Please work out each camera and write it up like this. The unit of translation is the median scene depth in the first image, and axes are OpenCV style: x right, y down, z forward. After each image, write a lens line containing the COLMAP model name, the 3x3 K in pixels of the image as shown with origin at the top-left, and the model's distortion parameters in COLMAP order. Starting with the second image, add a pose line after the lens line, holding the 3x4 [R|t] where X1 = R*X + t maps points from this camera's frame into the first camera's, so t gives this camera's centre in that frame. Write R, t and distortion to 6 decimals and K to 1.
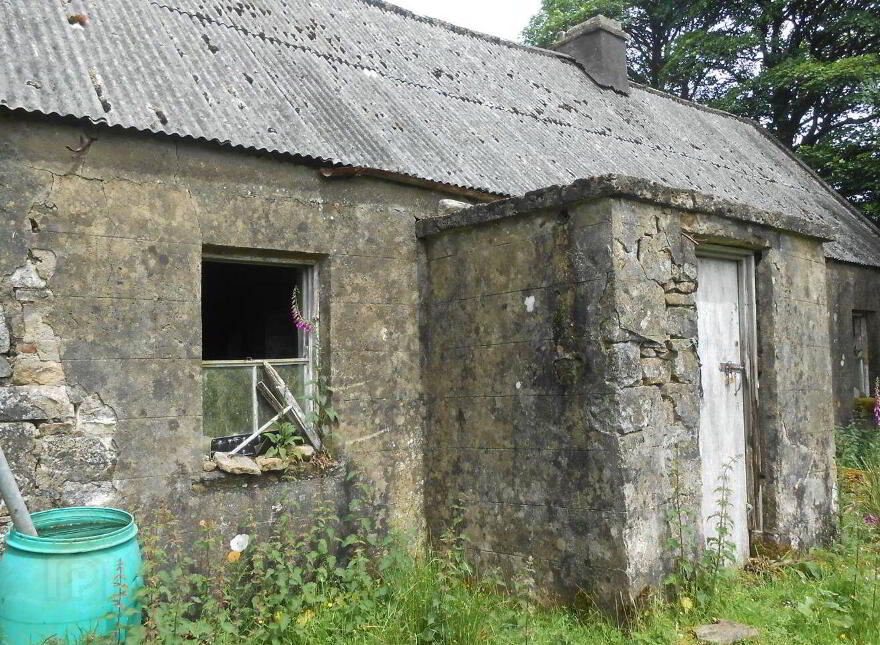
lens RADIAL K [[757.4, 0, 440.0], [0, 757.4, 322.5], [0, 0, 1]] dist [-0.049693, 0.061147]
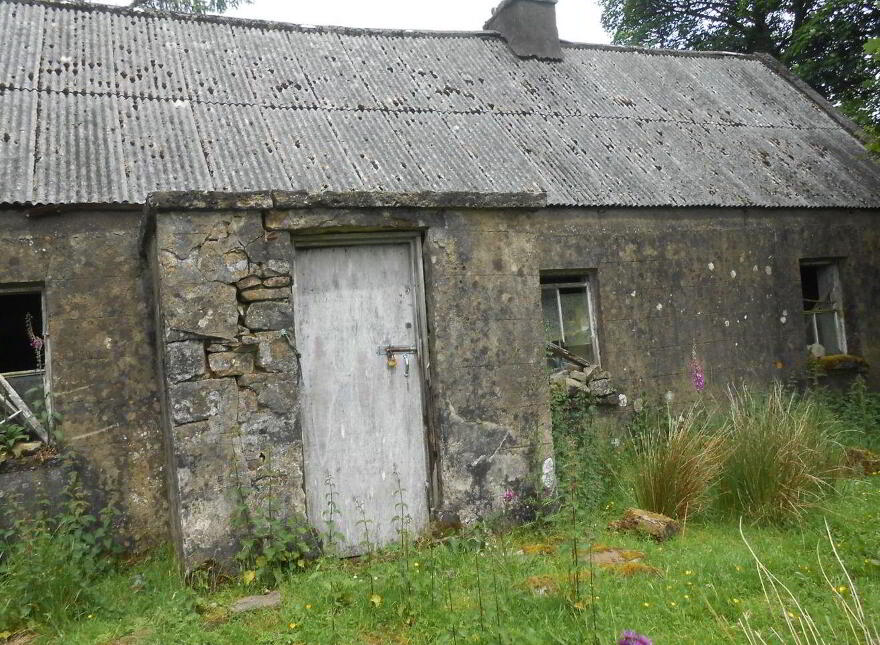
lens RADIAL K [[757.4, 0, 440.0], [0, 757.4, 322.5], [0, 0, 1]] dist [-0.049693, 0.061147]
pose [[0.957982, -0.083784, -0.274319, 0.744419], [0.090934, 0.995766, 0.013427, 0.014909], [0.272033, -0.037808, 0.961545, 0.032895]]
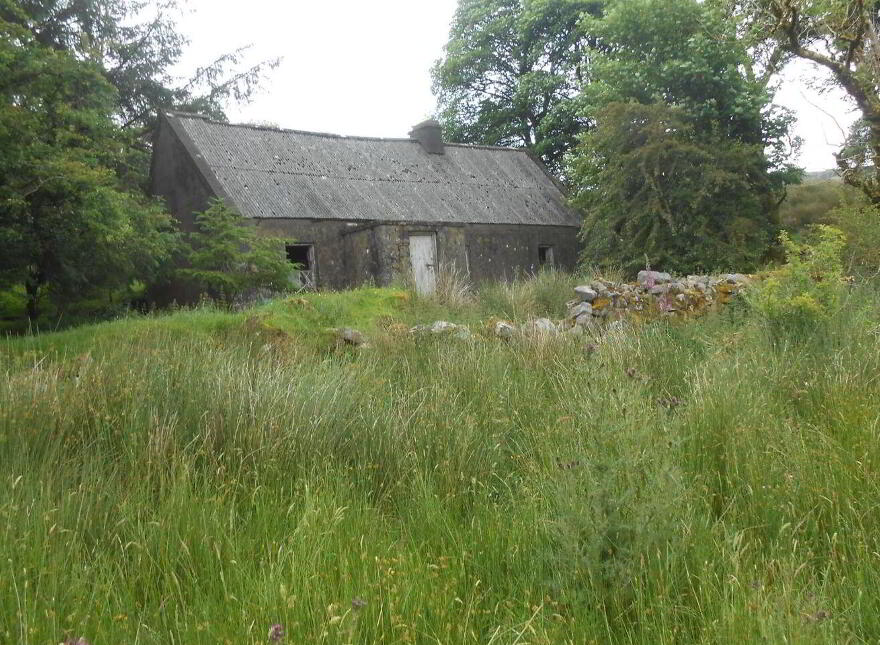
lens RADIAL K [[757.4, 0, 440.0], [0, 757.4, 322.5], [0, 0, 1]] dist [-0.049693, 0.061147]
pose [[0.997224, -0.072677, 0.016222, 0.367316], [0.071602, 0.995679, 0.059136, 0.125855], [-0.020450, -0.057810, 0.998118, -2.710966]]
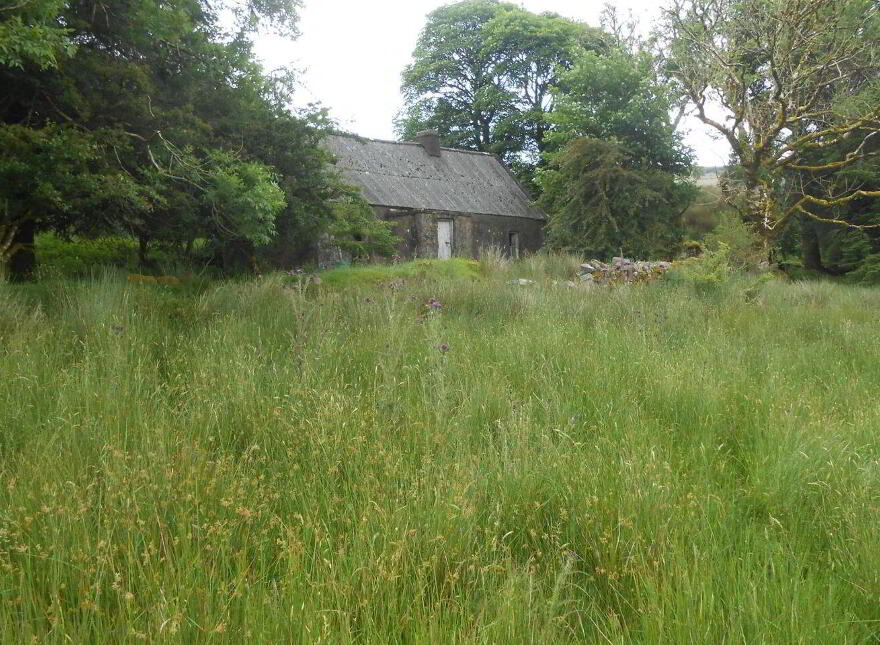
lens RADIAL K [[757.4, 0, 440.0], [0, 757.4, 322.5], [0, 0, 1]] dist [-0.049693, 0.061147]
pose [[0.986424, -0.029853, 0.161483, -0.518654], [0.013416, 0.994701, 0.101935, 0.075680], [-0.163670, -0.098385, 0.981597, -4.162534]]
